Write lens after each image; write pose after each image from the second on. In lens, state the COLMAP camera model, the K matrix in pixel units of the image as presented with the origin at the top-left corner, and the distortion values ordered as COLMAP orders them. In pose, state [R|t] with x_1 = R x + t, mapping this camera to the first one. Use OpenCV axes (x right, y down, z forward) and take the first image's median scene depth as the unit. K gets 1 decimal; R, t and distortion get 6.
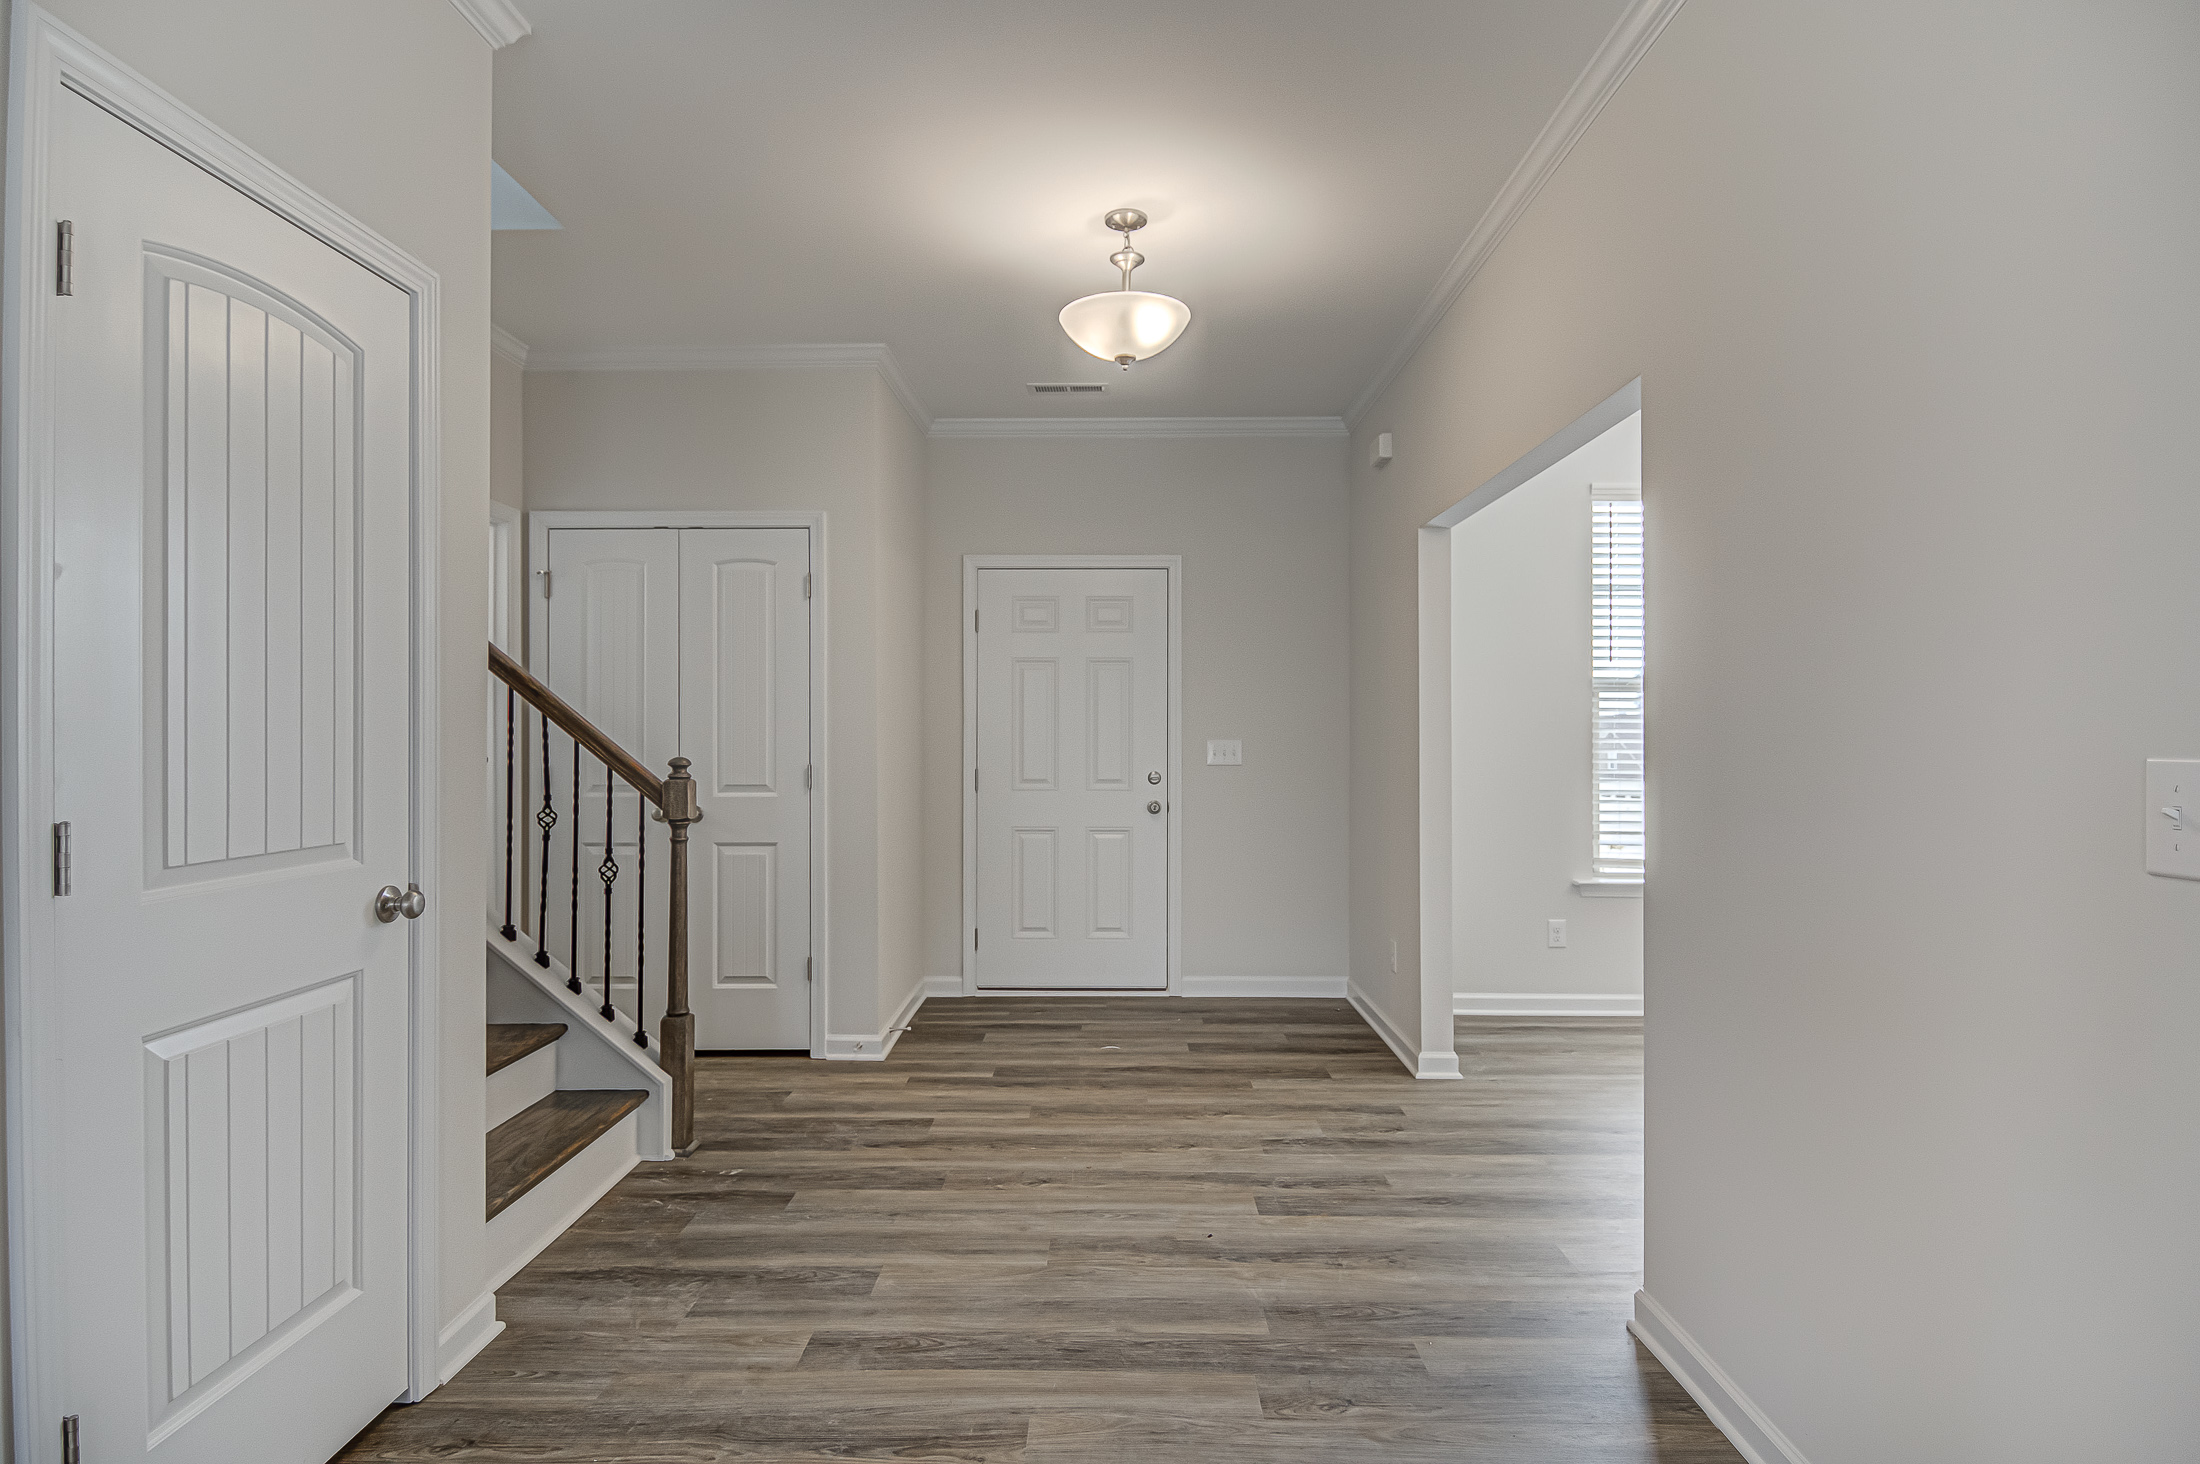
lens RADIAL K [[1139.0, 0, 1100.6], [0, 1139.0, 735.9], [0, 0, 1]] dist [0.005187, 0.000435]
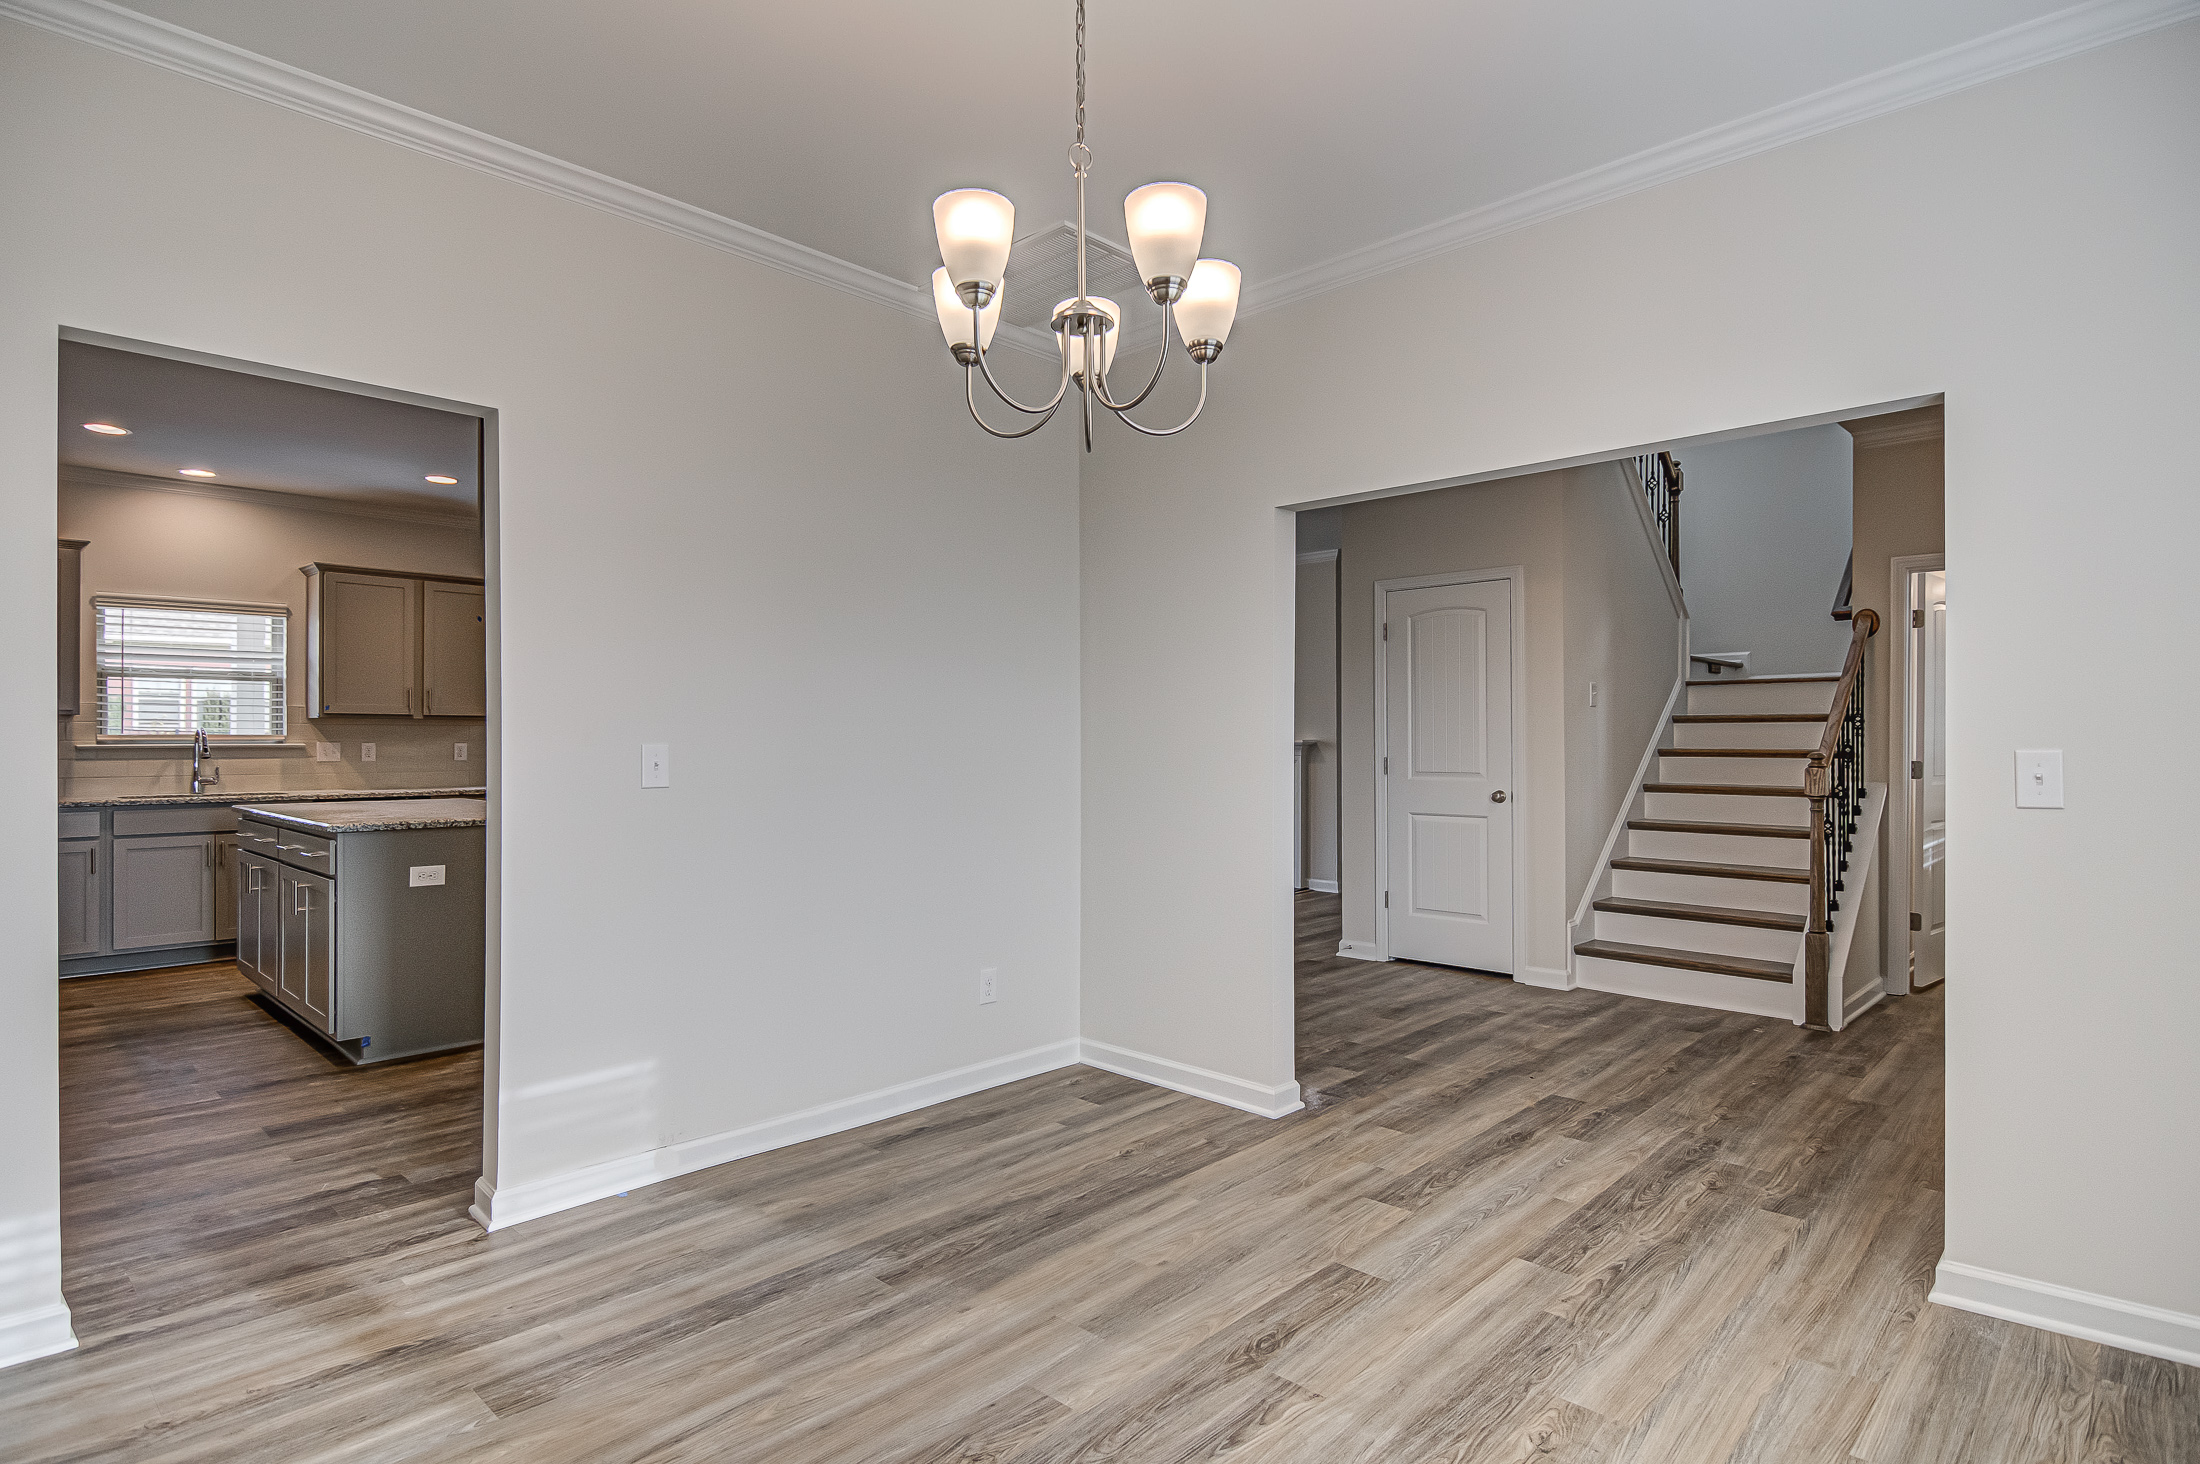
lens RADIAL K [[1139.0, 0, 1098.6], [0, 1139.0, 736.1], [0, 0, 1]] dist [0.005187, 0.000435]
pose [[-0.682062, 0.000249, -0.731294, 1.437810], [0.004868, 0.999979, -0.004199, 0.002281], [0.731278, -0.006424, -0.682049, 1.481918]]
